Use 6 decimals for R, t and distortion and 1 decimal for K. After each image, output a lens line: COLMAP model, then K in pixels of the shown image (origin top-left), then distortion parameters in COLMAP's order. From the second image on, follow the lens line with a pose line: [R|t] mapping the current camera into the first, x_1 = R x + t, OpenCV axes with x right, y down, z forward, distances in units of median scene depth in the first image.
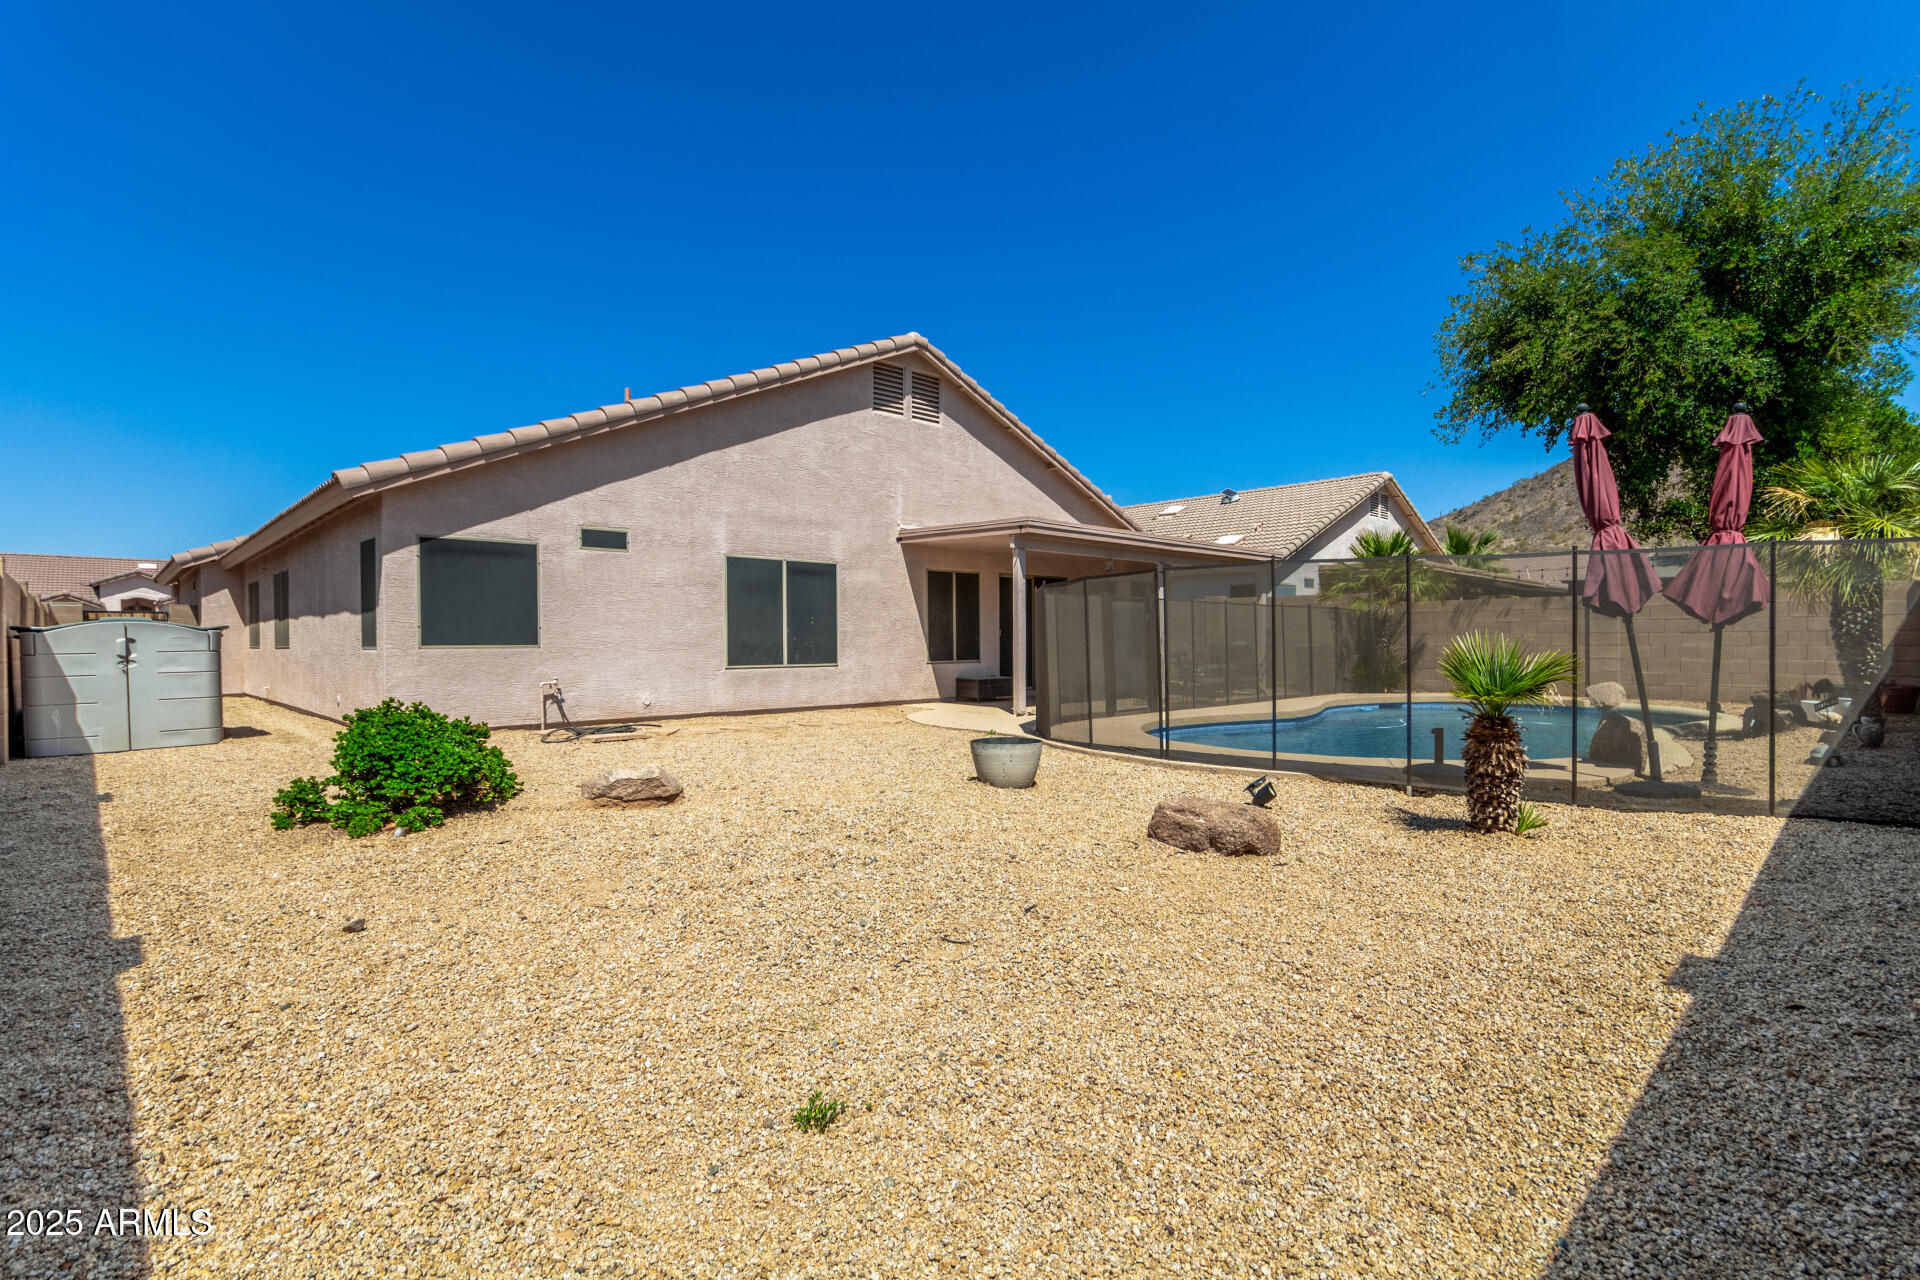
lens RADIAL K [[885.2, 0, 964.9], [0, 885.2, 631.2], [0, 0, 1]] dist [0.001589, 0.000081]
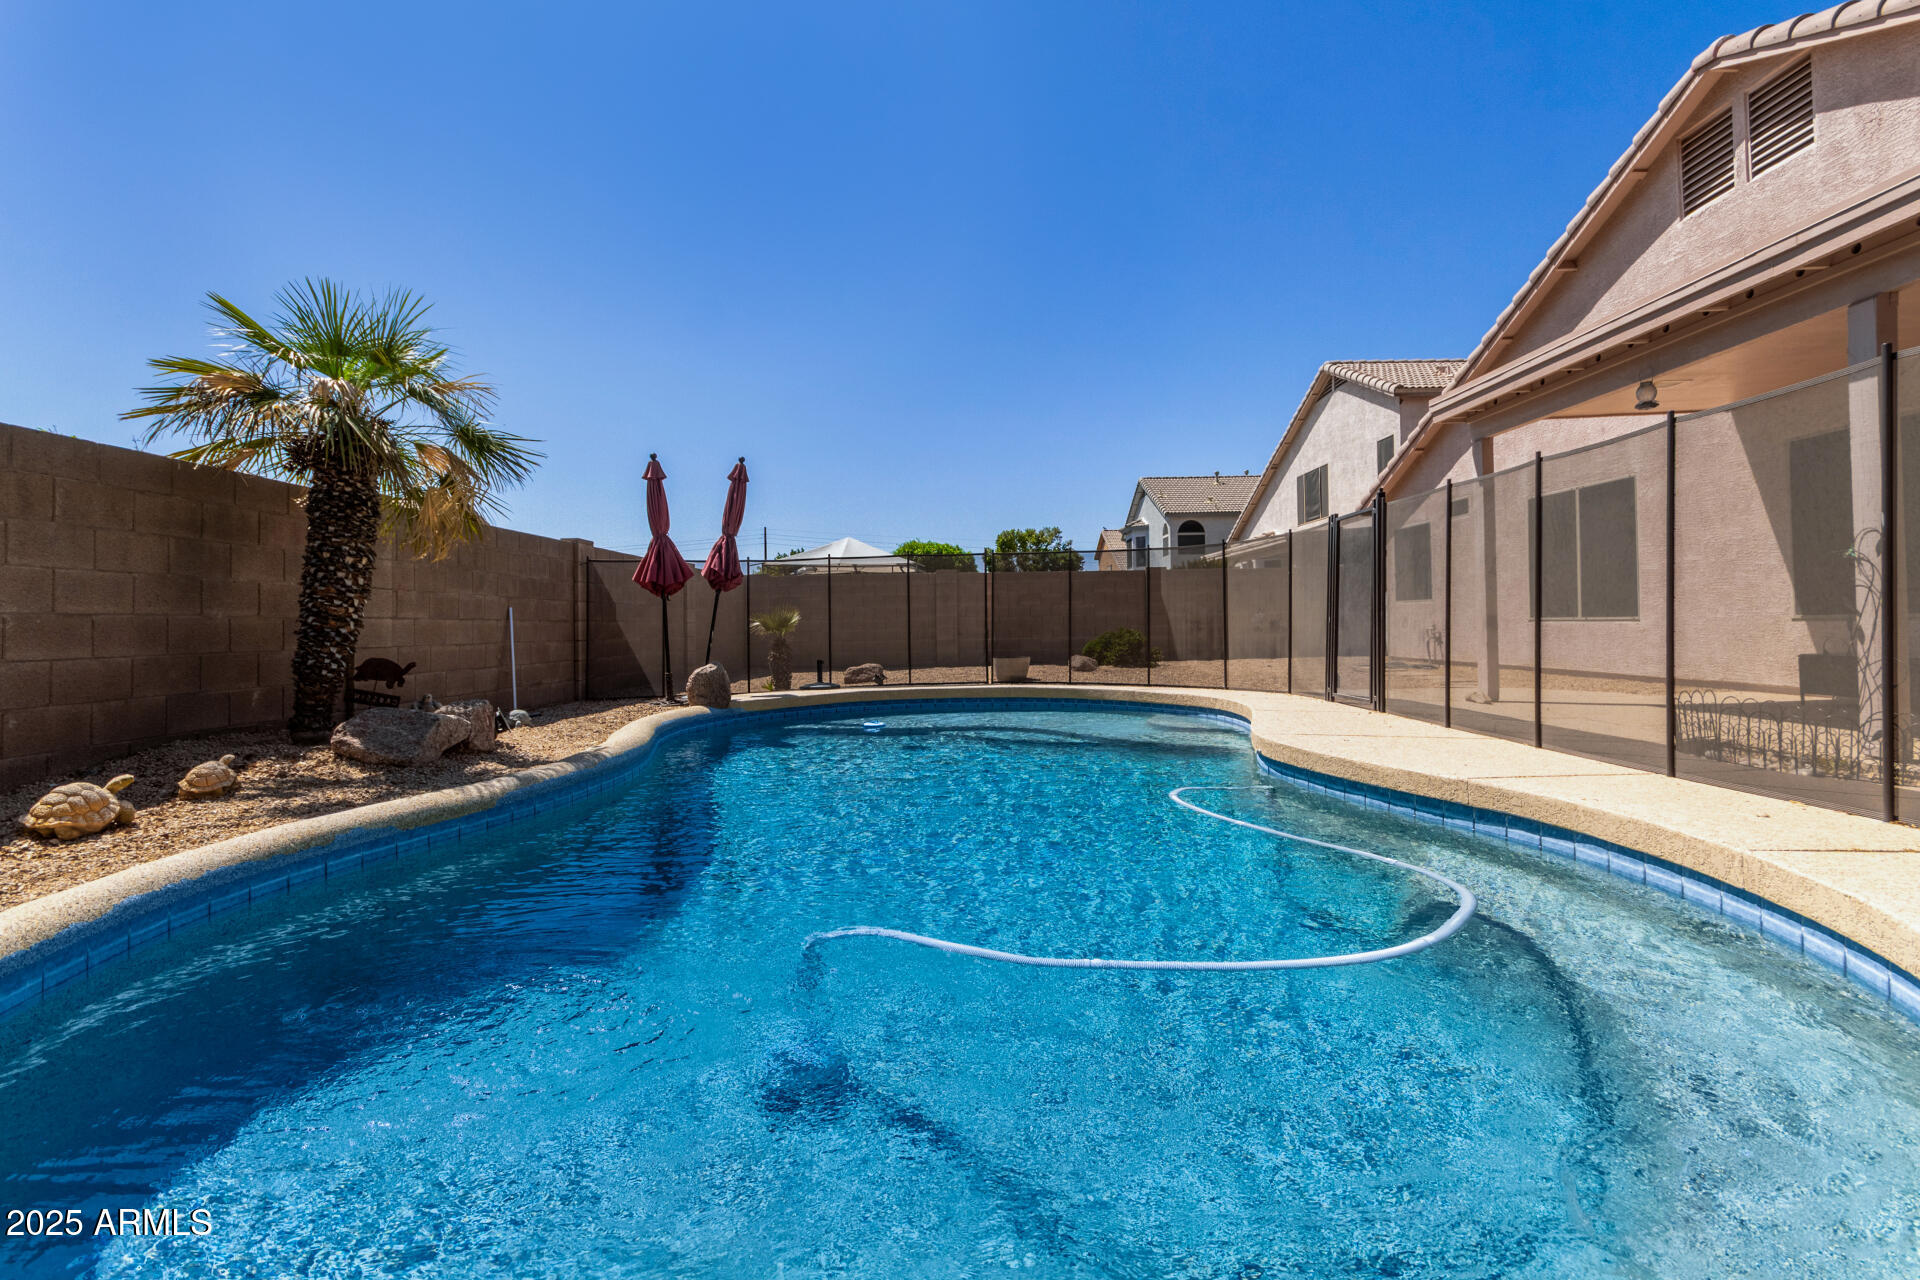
lens RADIAL K [[885.2, 0, 964.9], [0, 885.2, 631.2], [0, 0, 1]] dist [0.001589, 0.000081]
pose [[-0.706328, 0.006895, -0.707851, 0.714162], [0.007470, 0.999969, 0.002287, 0.040387], [0.707845, -0.003673, -0.706358, 1.087210]]
